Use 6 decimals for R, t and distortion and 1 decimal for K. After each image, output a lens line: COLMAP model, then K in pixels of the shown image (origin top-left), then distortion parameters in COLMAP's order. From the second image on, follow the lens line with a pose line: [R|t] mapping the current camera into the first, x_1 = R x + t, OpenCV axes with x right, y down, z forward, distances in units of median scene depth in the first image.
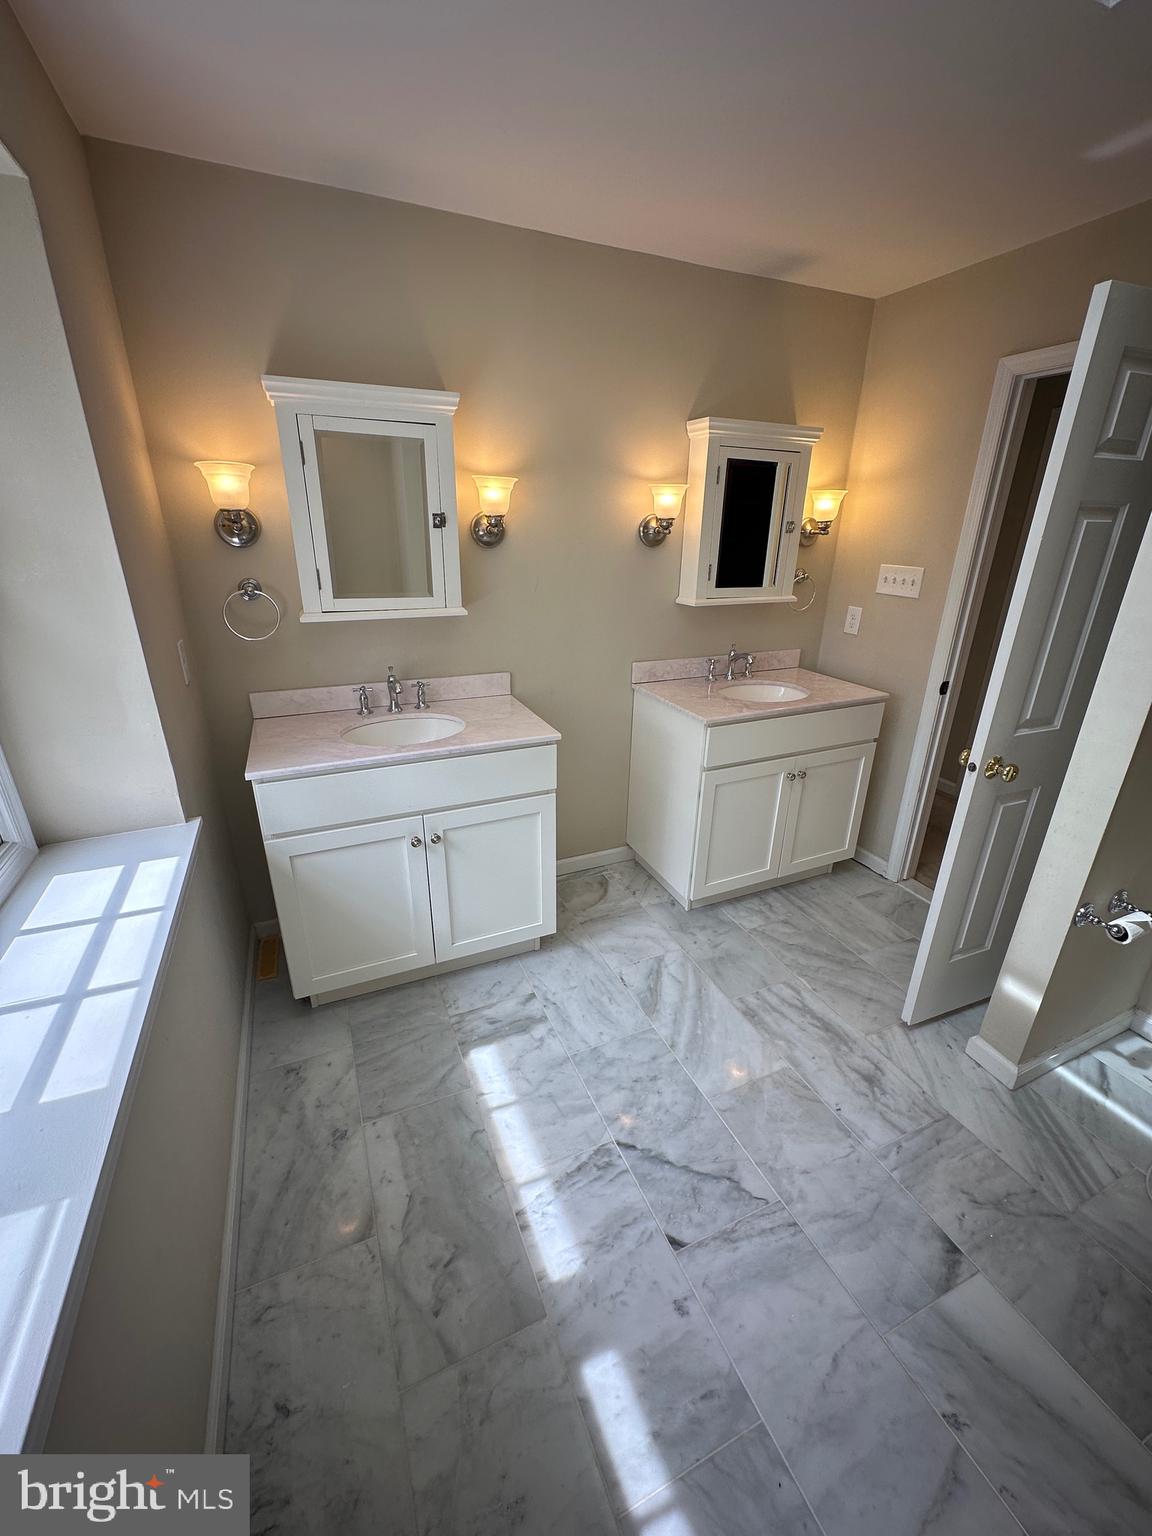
lens RADIAL K [[611.9, 0, 577.6], [0, 611.9, 766.2], [0, 0, 1]] dist [-0.001477, 0.001653]
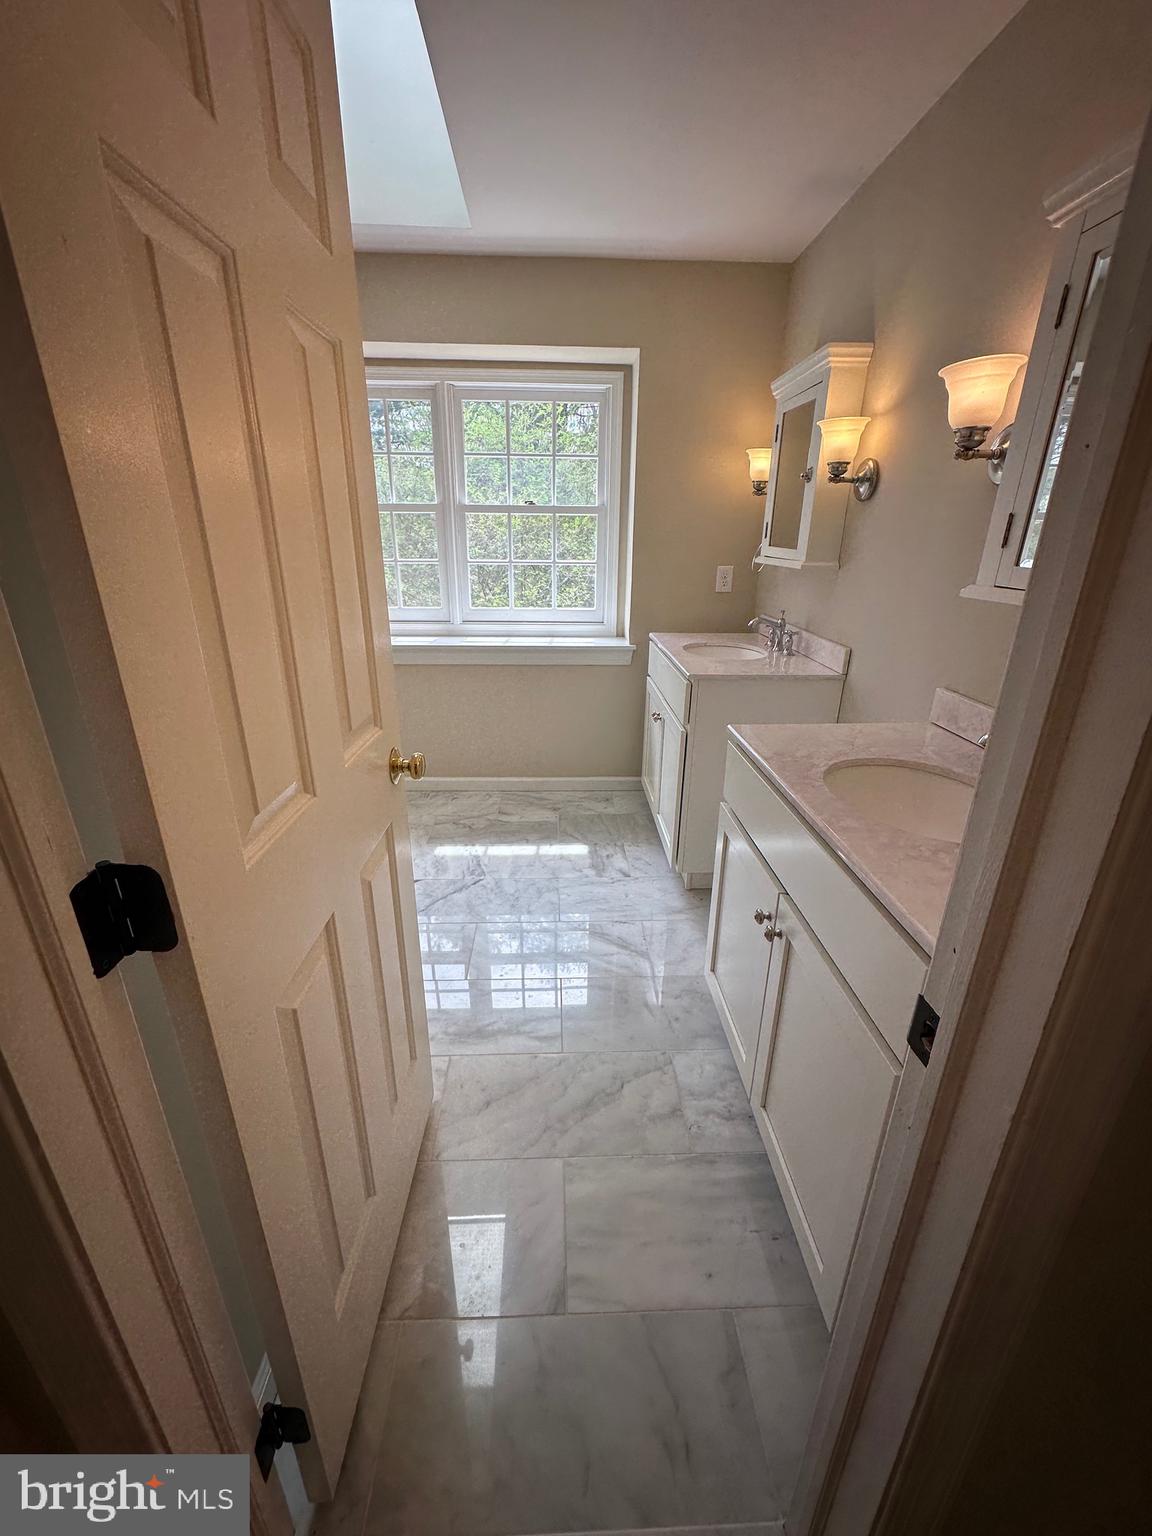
lens RADIAL K [[611.9, 0, 578.9], [0, 611.9, 764.6], [0, 0, 1]] dist [-0.001477, 0.001653]
pose [[-0.366195, 0.312088, -0.876643, 1.109323], [-0.359732, 0.821360, 0.442675, -0.354149], [0.858192, 0.477462, -0.188510, 1.219362]]
